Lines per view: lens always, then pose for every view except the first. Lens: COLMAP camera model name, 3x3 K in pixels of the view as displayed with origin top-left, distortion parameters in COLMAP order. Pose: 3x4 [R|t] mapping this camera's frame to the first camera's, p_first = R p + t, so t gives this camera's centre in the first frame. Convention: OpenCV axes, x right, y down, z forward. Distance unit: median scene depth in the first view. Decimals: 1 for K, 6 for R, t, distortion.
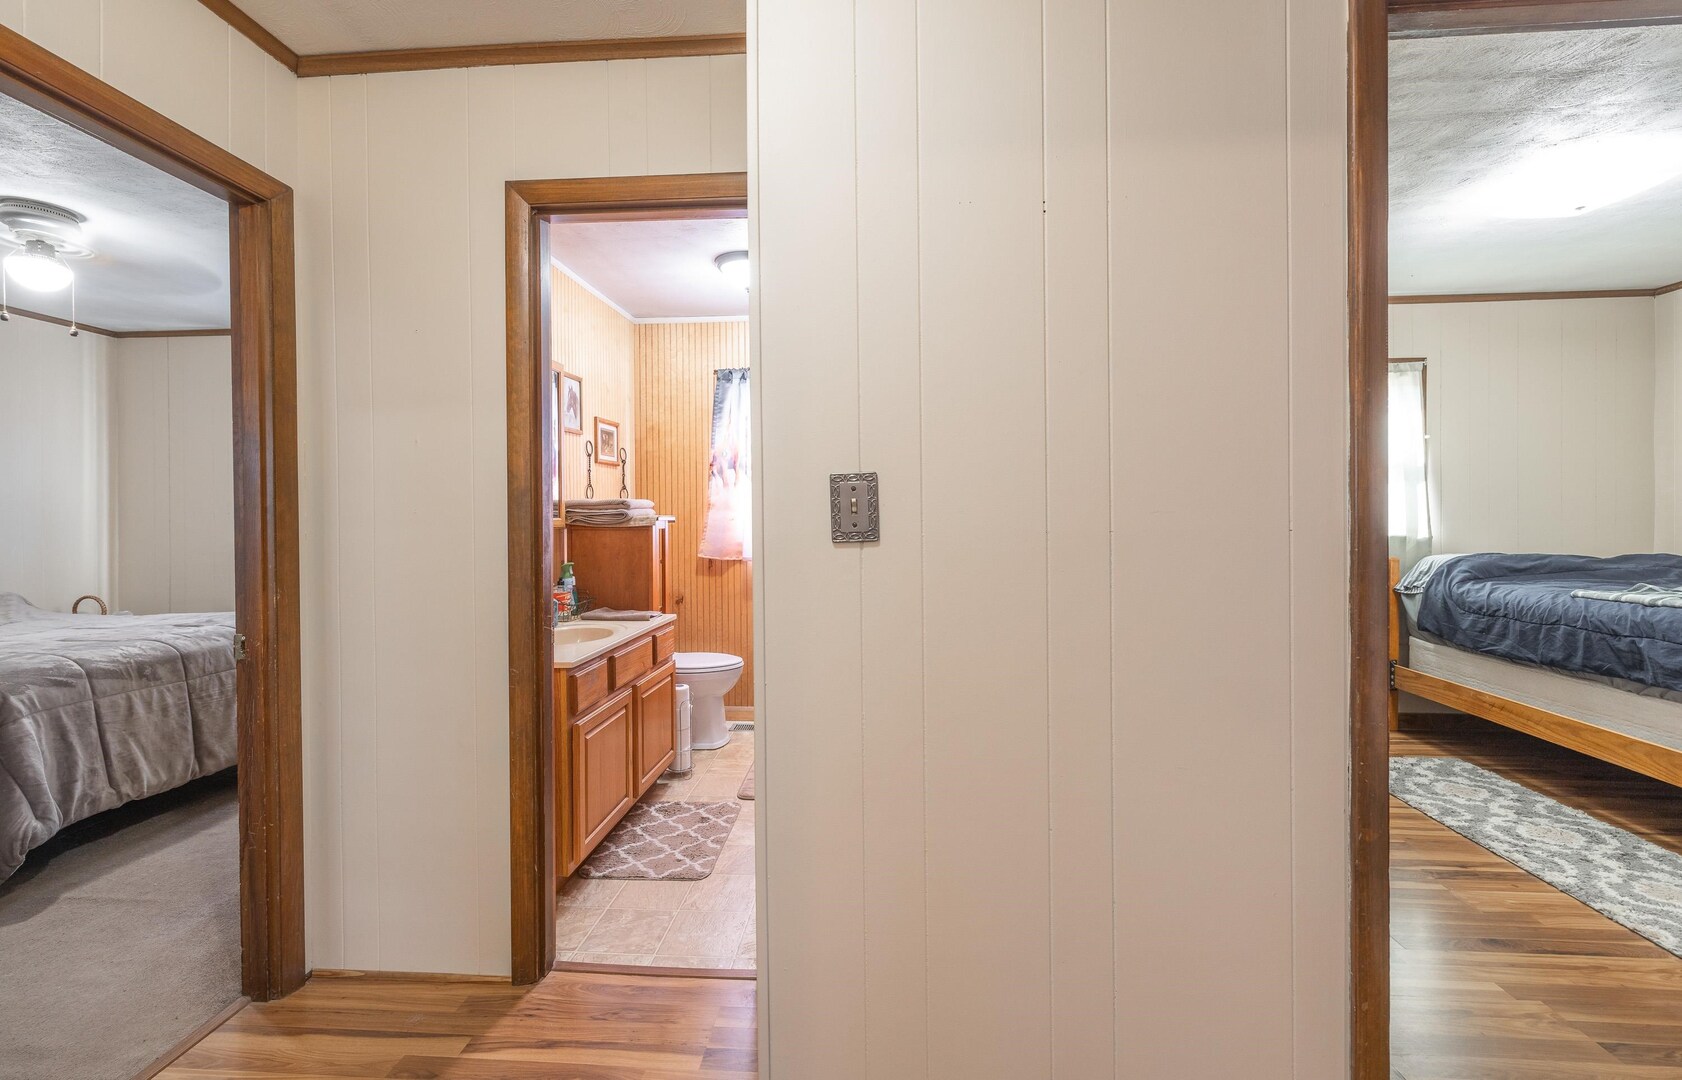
lens RADIAL K [[712.0, 0, 838.3], [0, 712.0, 518.8], [0, 0, 1]] dist [0.000974, 0.000435]
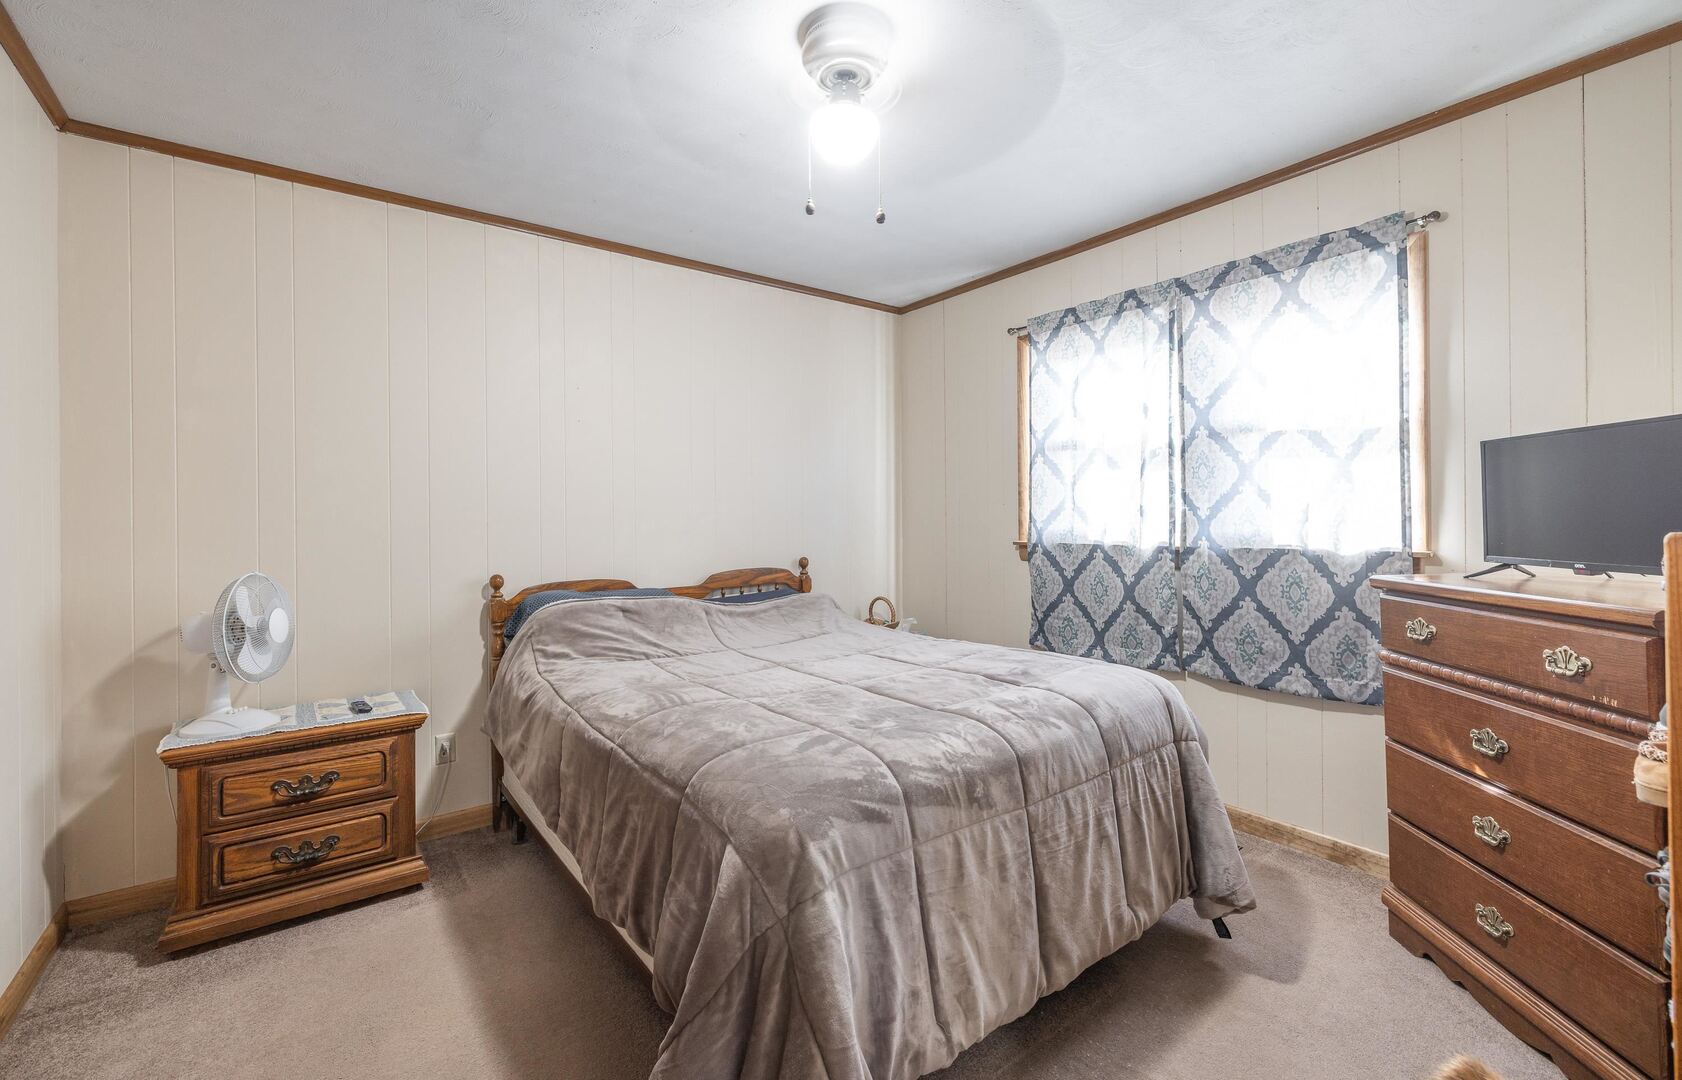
lens RADIAL K [[712.0, 0, 838.3], [0, 712.0, 518.8], [0, 0, 1]] dist [0.000974, 0.000435]
pose [[0.660062, 0.003712, -0.751202, -0.437002], [0.001326, 0.999980, 0.006106, 0.003471], [0.751210, -0.005026, 0.660044, 0.389185]]
